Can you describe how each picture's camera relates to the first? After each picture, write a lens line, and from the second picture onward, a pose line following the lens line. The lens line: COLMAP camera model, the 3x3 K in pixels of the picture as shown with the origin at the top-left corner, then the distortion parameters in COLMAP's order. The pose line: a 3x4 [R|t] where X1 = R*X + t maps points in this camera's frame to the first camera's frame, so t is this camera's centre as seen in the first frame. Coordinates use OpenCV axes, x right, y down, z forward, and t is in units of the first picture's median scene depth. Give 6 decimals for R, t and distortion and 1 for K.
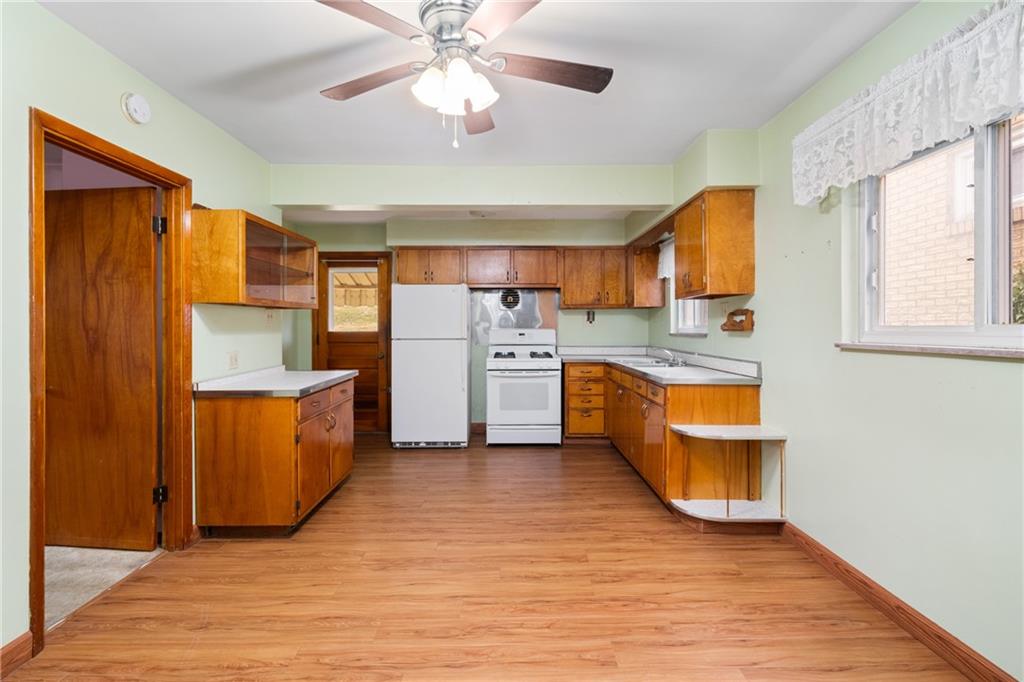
lens RADIAL K [[465.4, 0, 511.3], [0, 465.4, 325.9], [0, 0, 1]] dist [-0.001258, 0.000934]
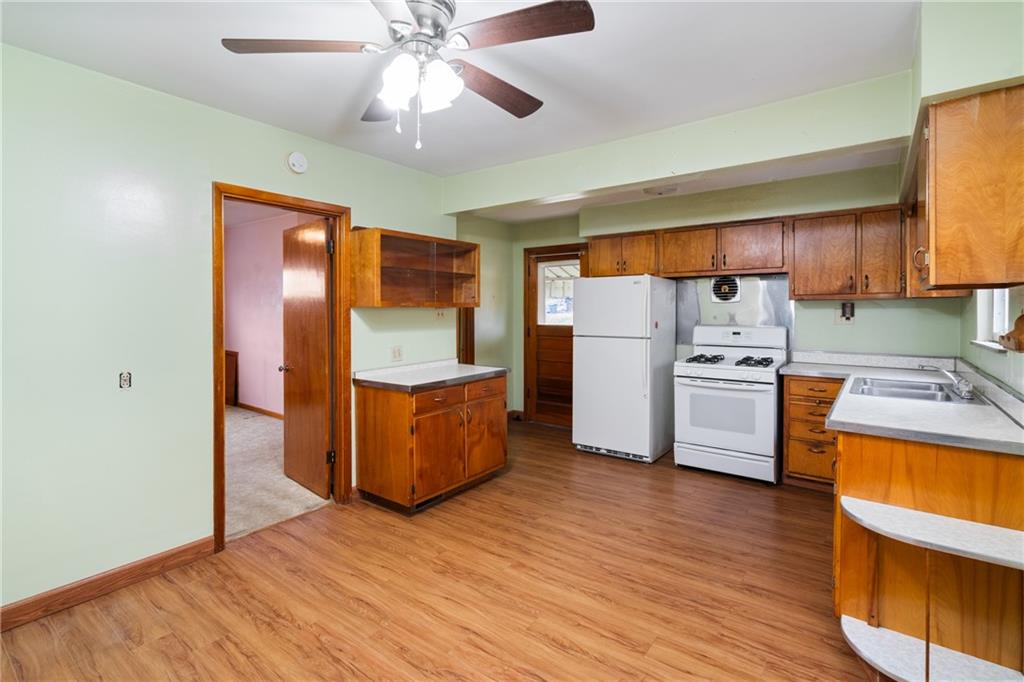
lens RADIAL K [[481.4, 0, 511.5], [0, 481.4, 312.7], [0, 0, 1]] dist [-0.002395, 0.000612]
pose [[0.793065, 0.003734, -0.609126, 0.315063], [-0.000487, 0.999985, 0.005495, -0.030904], [0.609137, -0.004061, 0.793055, 0.177252]]
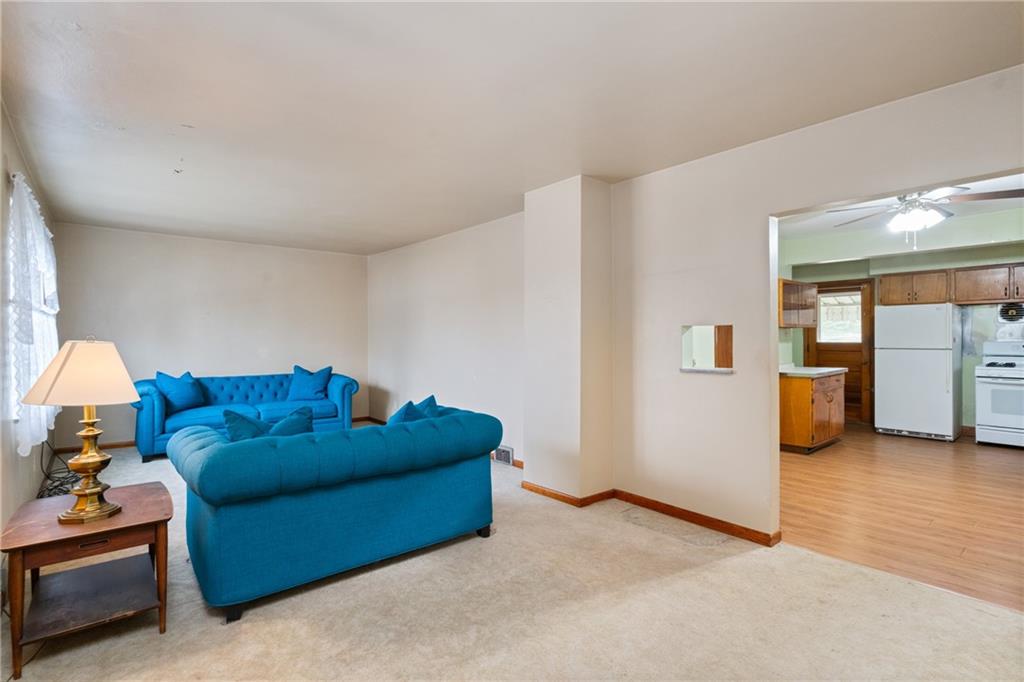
lens RADIAL K [[490.6, 0, 510.3], [0, 490.6, 338.1], [0, 0, 1]] dist [0.001055, 0.000252]
pose [[0.631732, 0.000435, -0.775187, 0.210184], [0.000050, 1.000000, 0.000602, -0.000933], [0.775187, -0.000419, 0.631731, -0.848770]]
